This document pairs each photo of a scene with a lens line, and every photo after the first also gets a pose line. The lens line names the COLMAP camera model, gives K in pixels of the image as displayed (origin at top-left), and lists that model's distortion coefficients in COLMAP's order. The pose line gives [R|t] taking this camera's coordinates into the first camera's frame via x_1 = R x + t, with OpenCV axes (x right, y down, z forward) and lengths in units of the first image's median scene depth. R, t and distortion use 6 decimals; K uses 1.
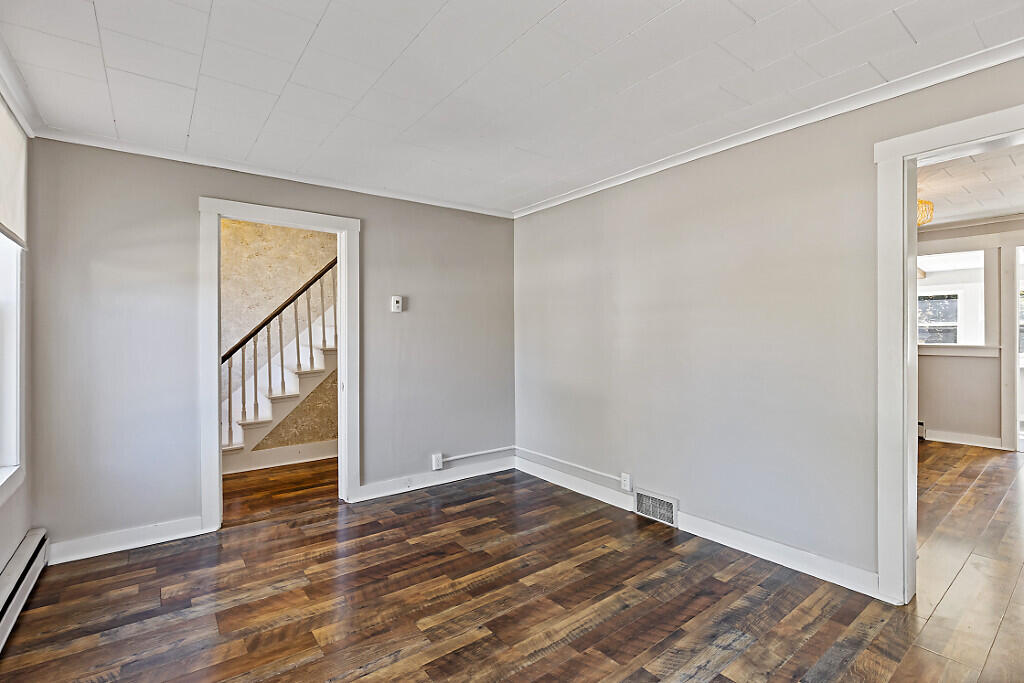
lens RADIAL K [[471.0, 0, 507.7], [0, 471.0, 334.2], [0, 0, 1]] dist [0.002966, 0.000015]
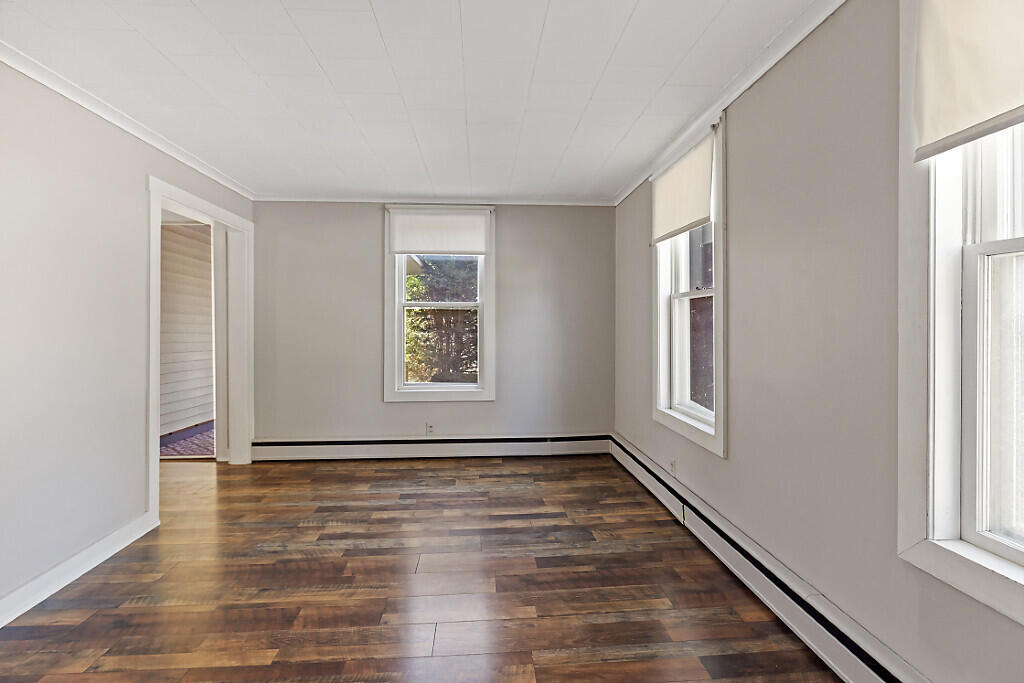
lens RADIAL K [[471.0, 0, 508.0], [0, 471.0, 333.0], [0, 0, 1]] dist [0.002966, 0.000015]
pose [[-0.831482, -0.000375, 0.555552, -0.640070], [0.011348, 0.999780, 0.017660, 0.010705], [-0.555436, 0.020988, -0.831294, 1.314395]]
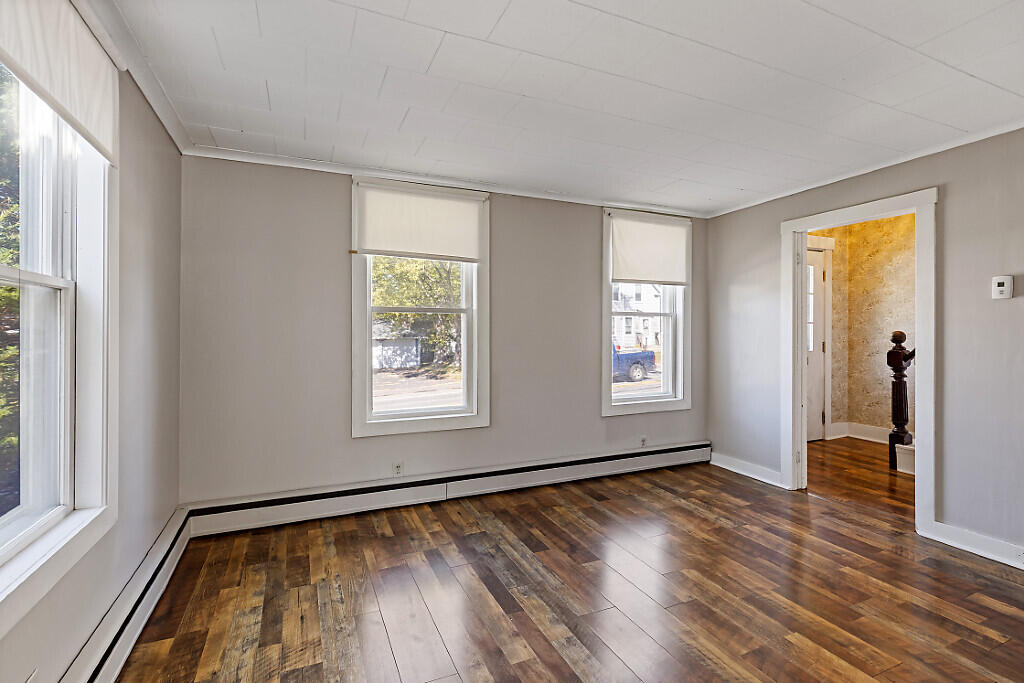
lens RADIAL K [[471.0, 0, 506.5], [0, 471.0, 336.1], [0, 0, 1]] dist [0.002966, 0.000015]
pose [[-0.232861, 0.011256, -0.972445, 0.881921], [-0.001040, 0.999930, 0.011823, -0.000389], [0.972509, 0.003765, -0.232833, 0.665195]]
